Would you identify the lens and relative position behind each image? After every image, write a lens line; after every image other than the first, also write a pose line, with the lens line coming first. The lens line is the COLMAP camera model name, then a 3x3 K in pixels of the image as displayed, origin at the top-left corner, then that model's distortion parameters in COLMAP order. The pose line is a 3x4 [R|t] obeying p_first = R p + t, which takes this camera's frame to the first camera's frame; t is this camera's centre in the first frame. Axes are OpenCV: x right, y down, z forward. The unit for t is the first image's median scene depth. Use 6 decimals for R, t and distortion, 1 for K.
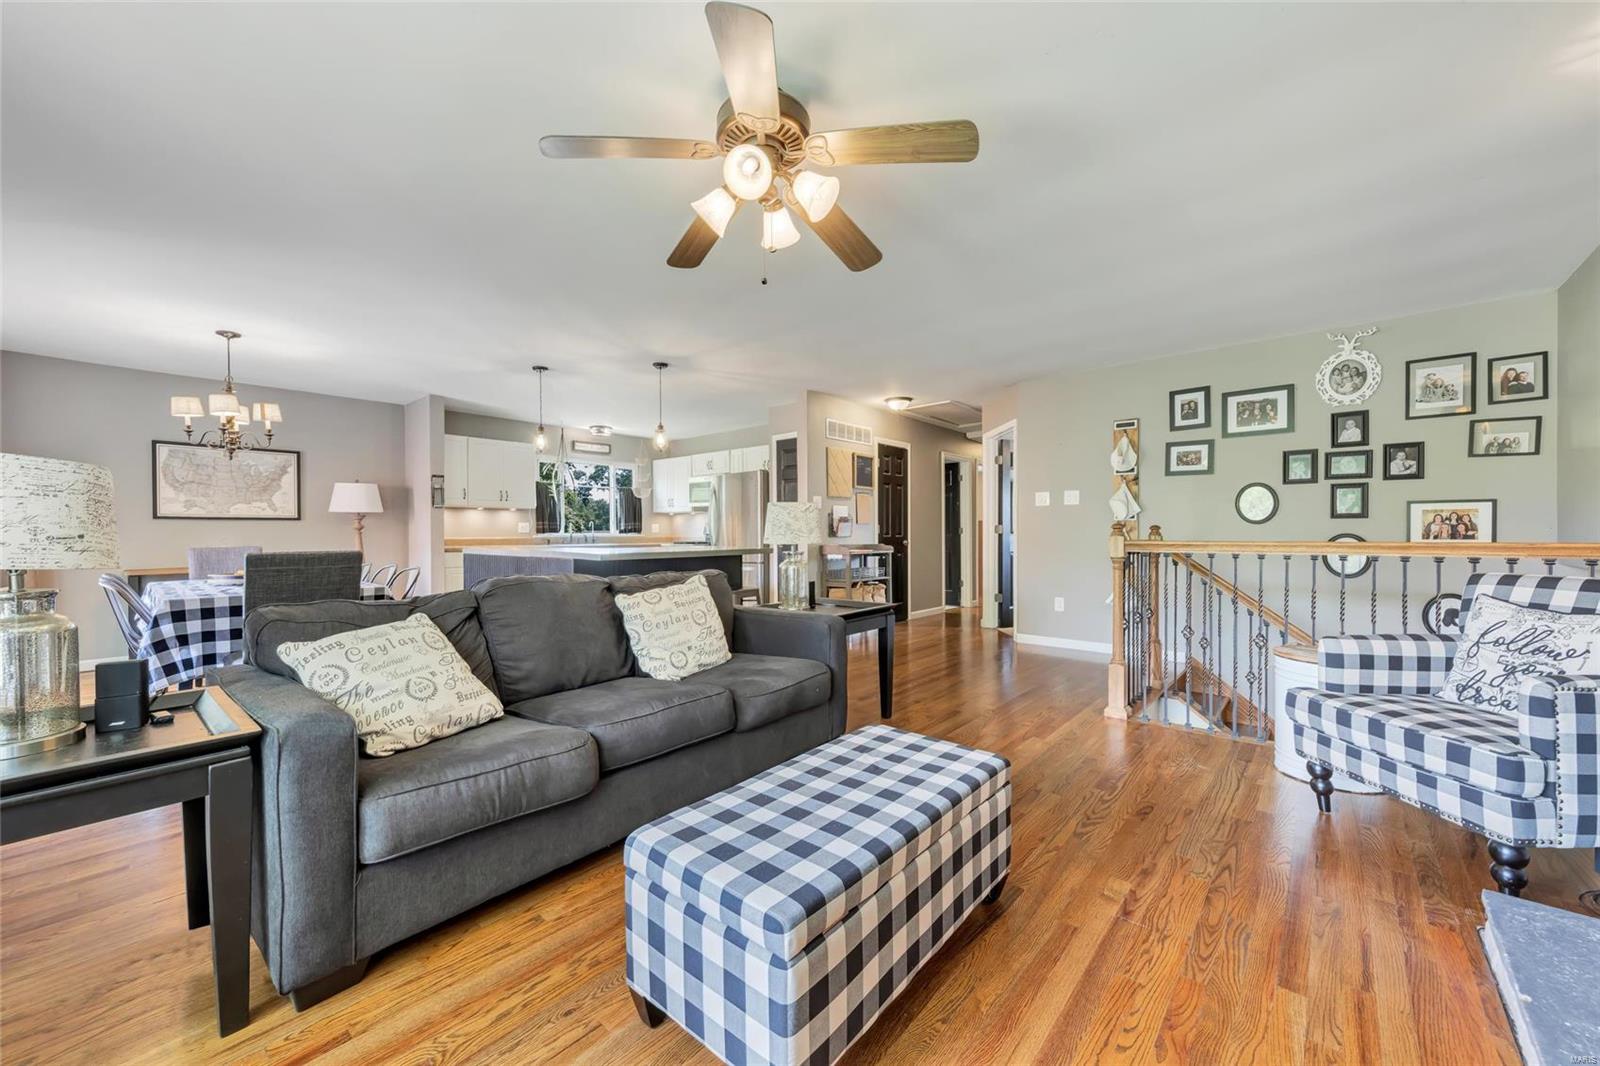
lens RADIAL K [[609.8, 0, 798.2], [0, 609.8, 540.3], [0, 0, 1]] dist [0.007670, -0.001747]
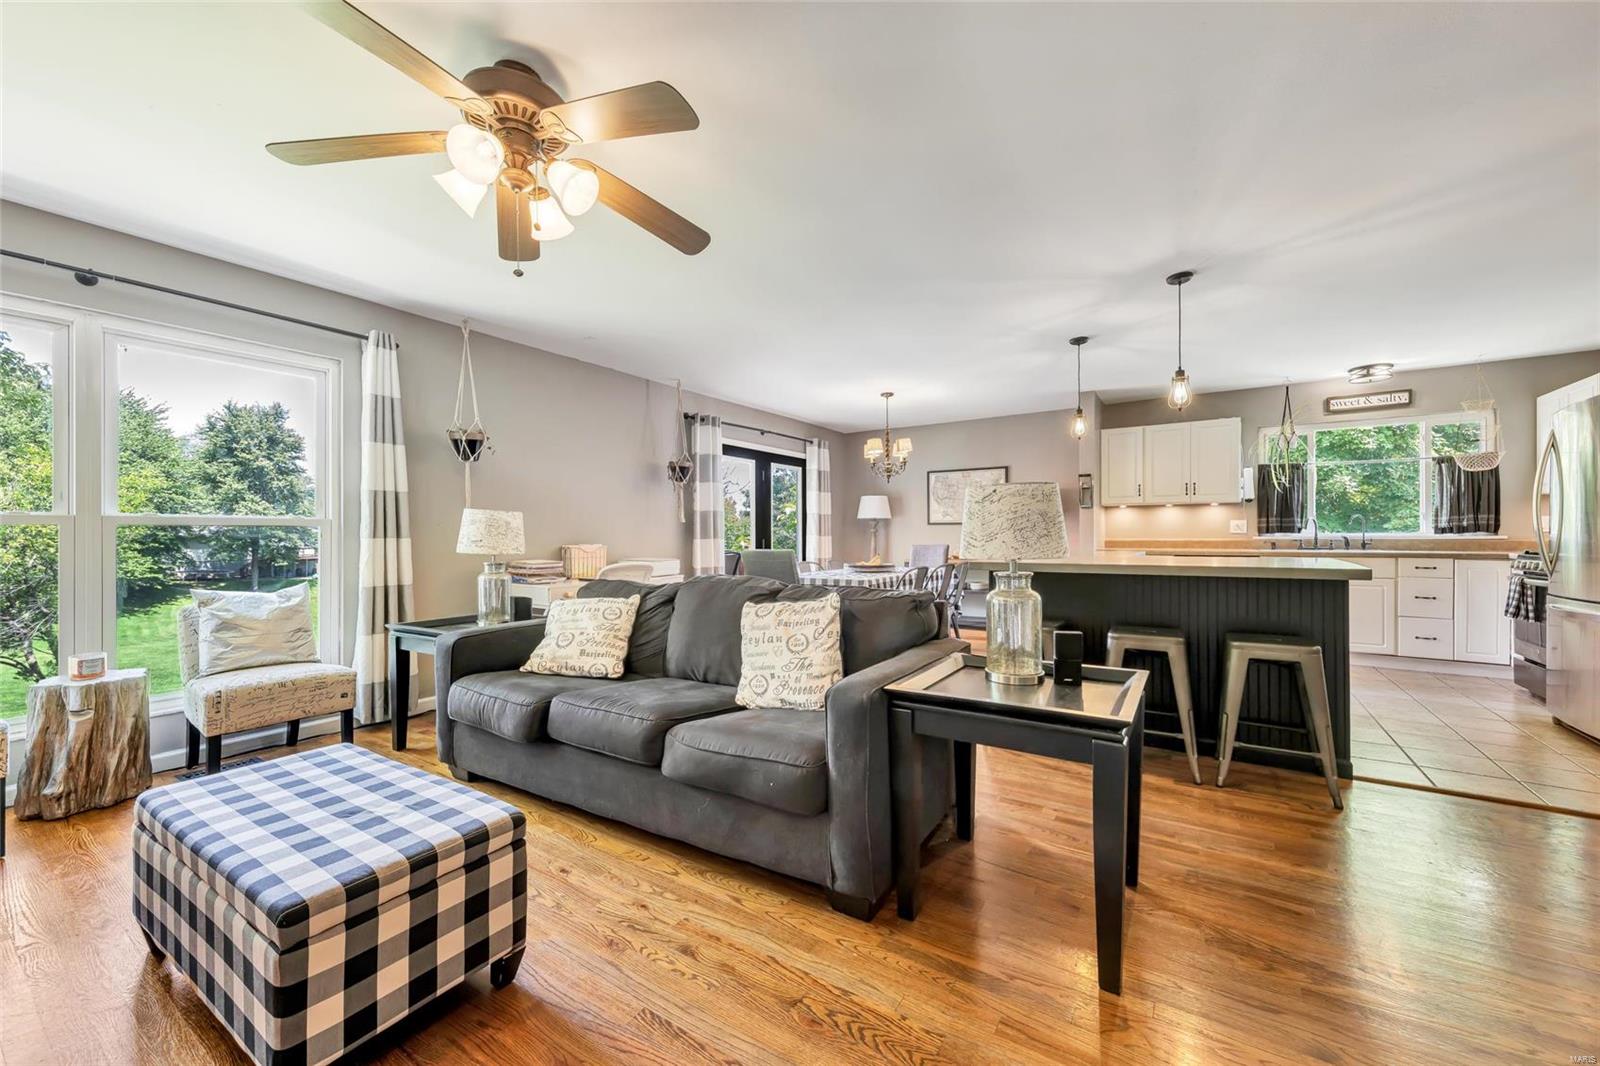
lens RADIAL K [[609.8, 0, 803.1], [0, 609.8, 534.1], [0, 0, 1]] dist [0.007670, -0.001747]
pose [[0.142974, 0.001599, -0.989725, 0.323001], [-0.006841, 0.999976, 0.000627, -0.009871], [0.989703, 0.006681, 0.142982, 0.445686]]
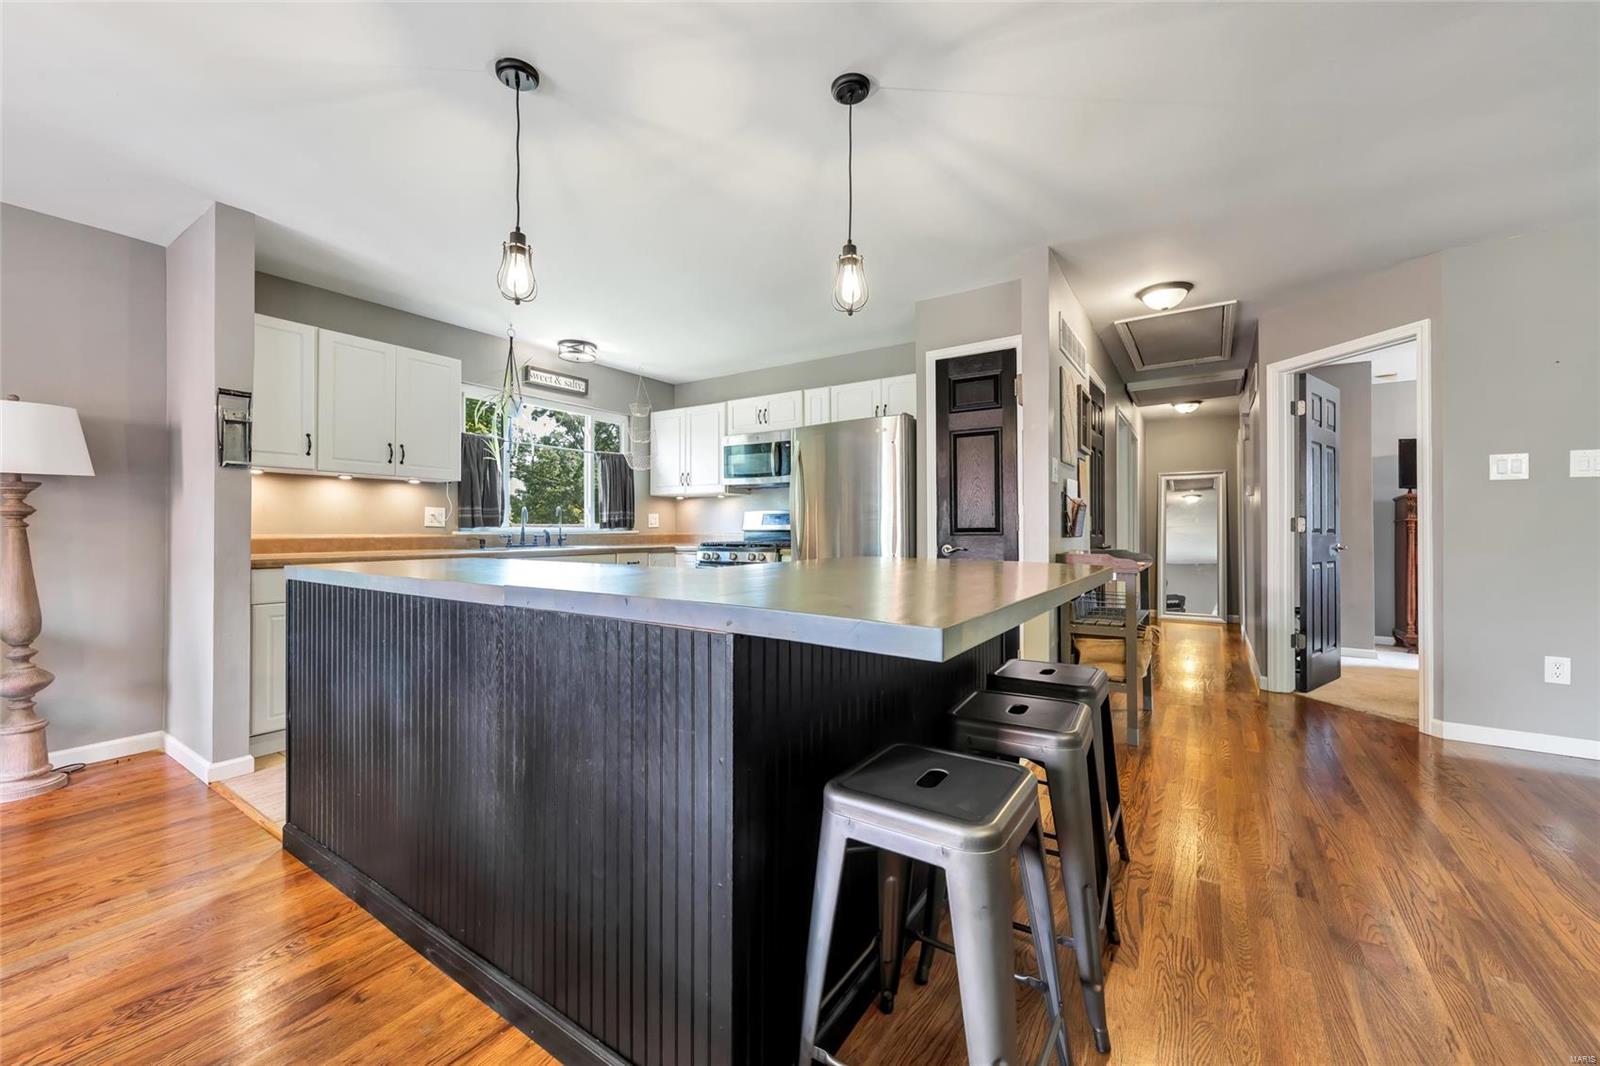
lens RADIAL K [[609.8, 0, 795.9], [0, 609.8, 527.9], [0, 0, 1]] dist [0.007670, -0.001747]
pose [[0.990173, 0.004423, 0.139781, -0.275406], [-0.002682, 0.999916, -0.012643, -0.006259], [-0.139825, 0.012144, 0.990102, 0.554736]]
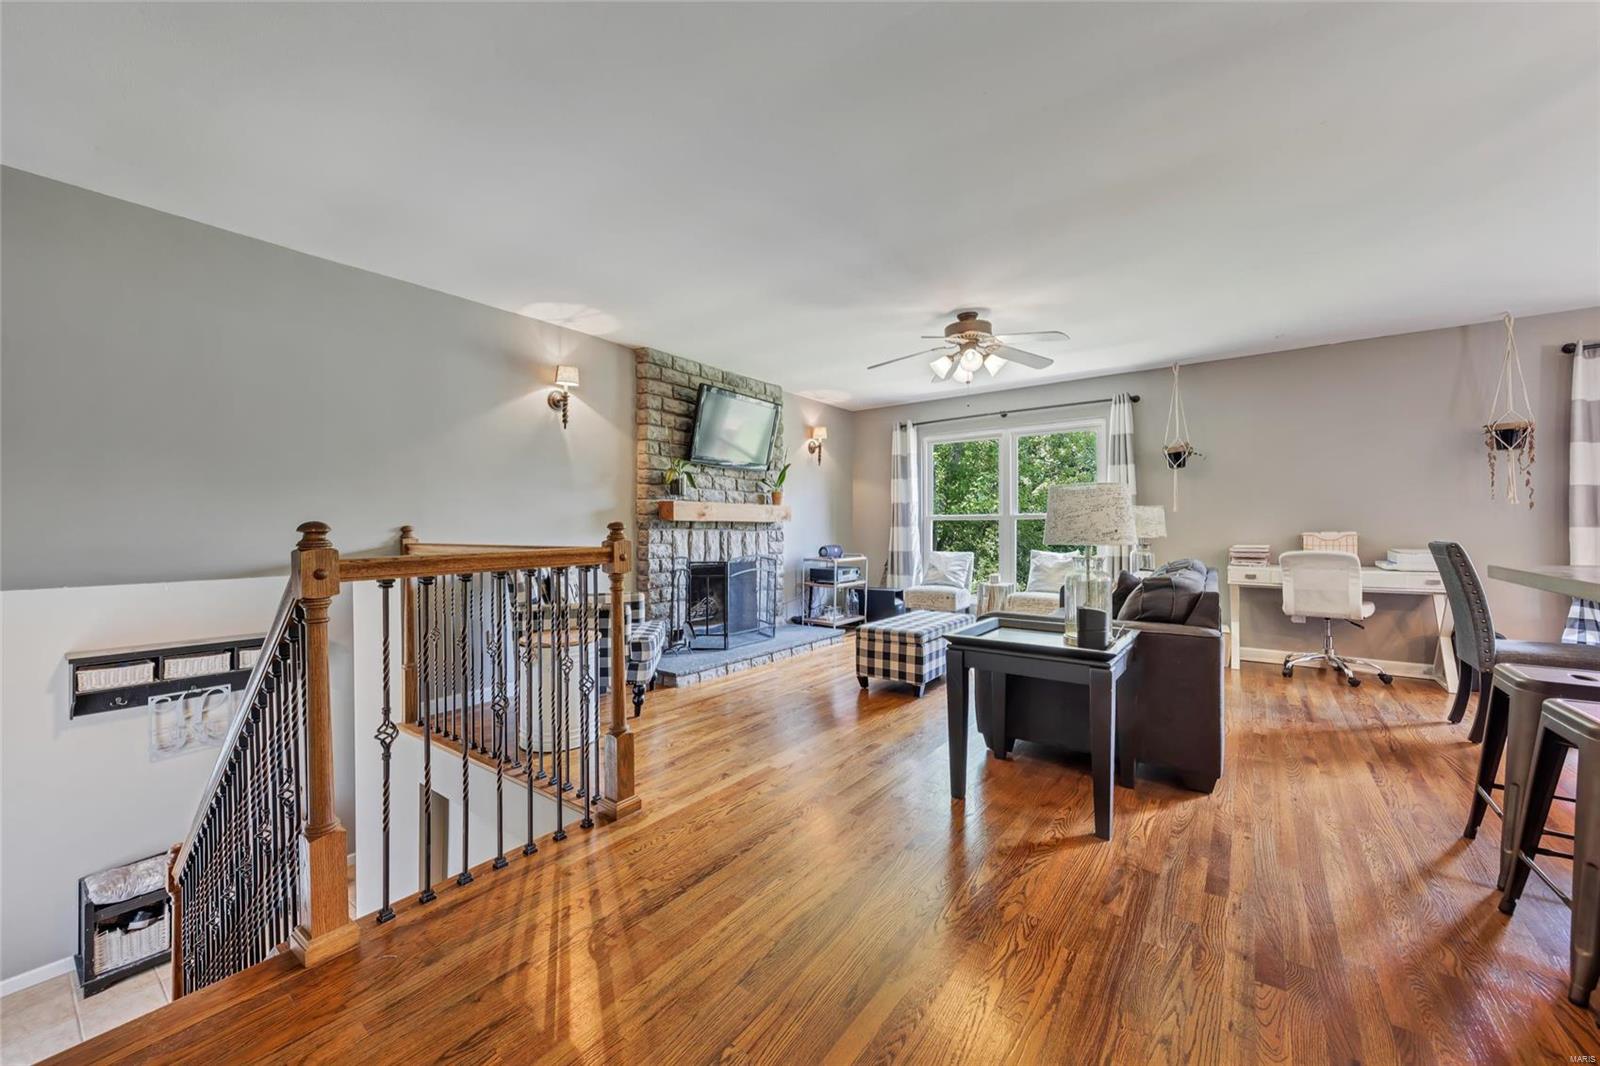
lens RADIAL K [[609.8, 0, 802.7], [0, 609.8, 535.2], [0, 0, 1]] dist [0.007670, -0.001747]
pose [[-0.996178, 0.012171, -0.086497, 0.232165], [0.009921, 0.999603, 0.026386, -0.018015], [0.086784, 0.025427, -0.995903, 1.024037]]
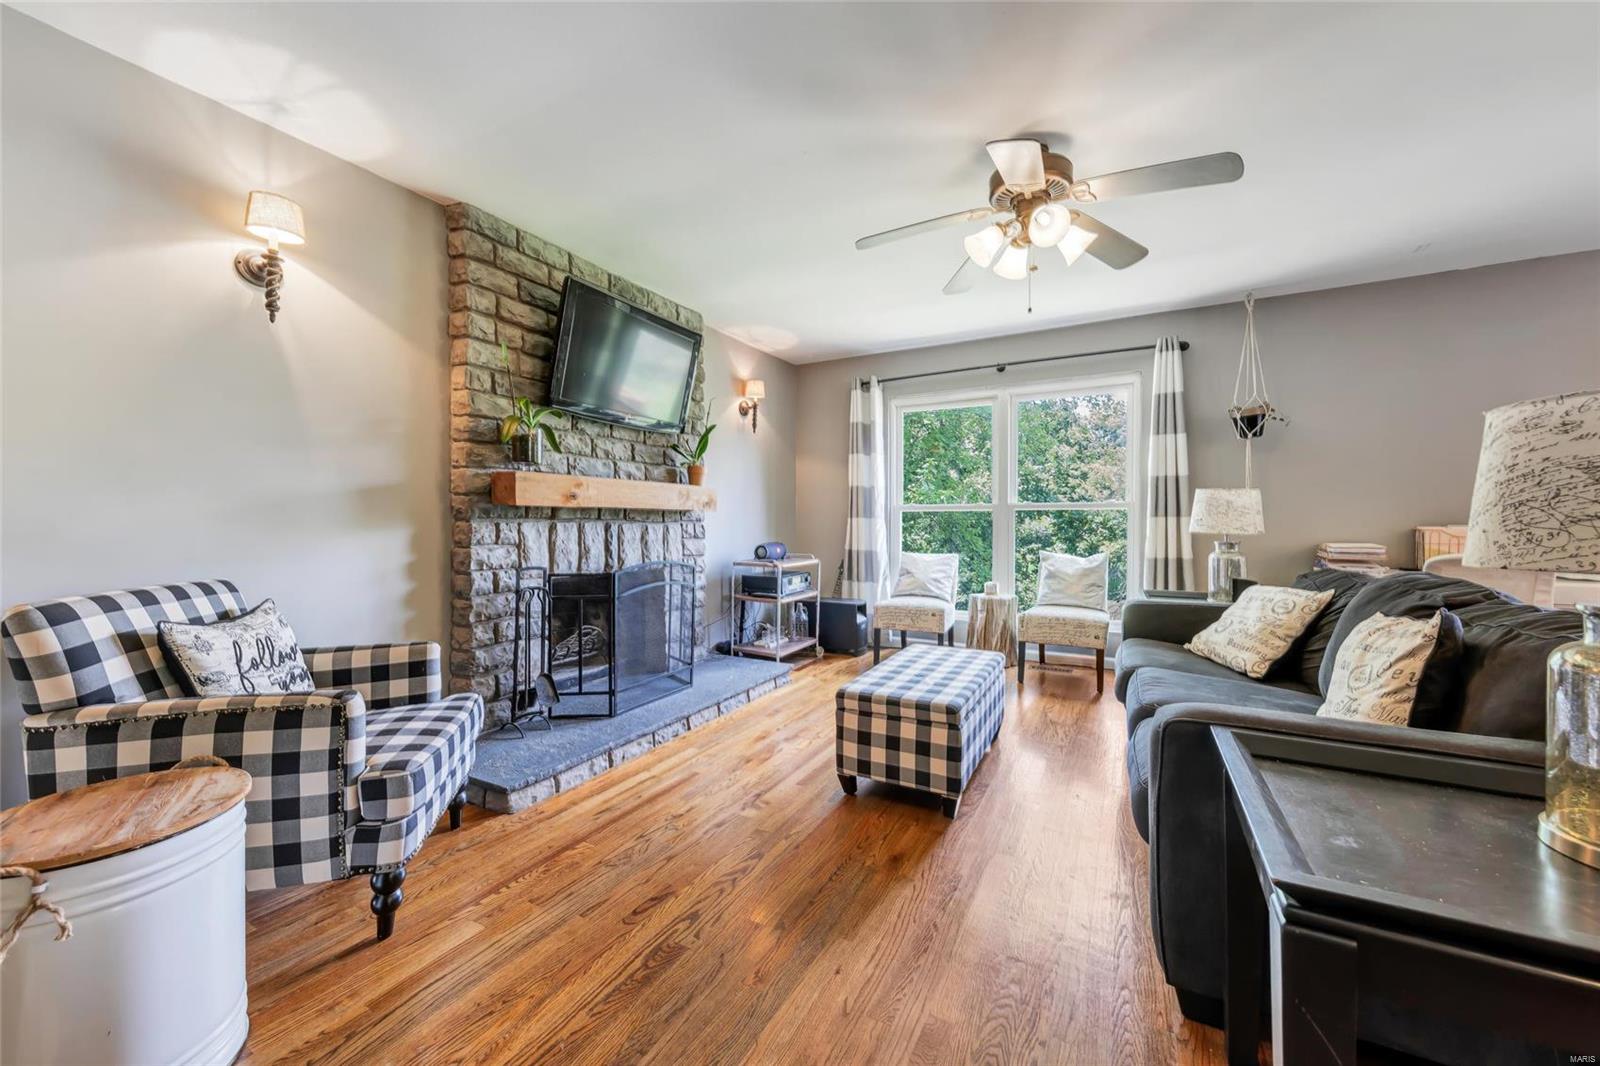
lens RADIAL K [[609.8, 0, 804.4], [0, 609.8, 530.7], [0, 0, 1]] dist [0.007670, -0.001747]
pose [[-0.974545, 0.013366, -0.223792, 0.221602], [0.006100, 0.999433, 0.033126, -0.012597], [0.224108, 0.030918, -0.974074, 0.711123]]
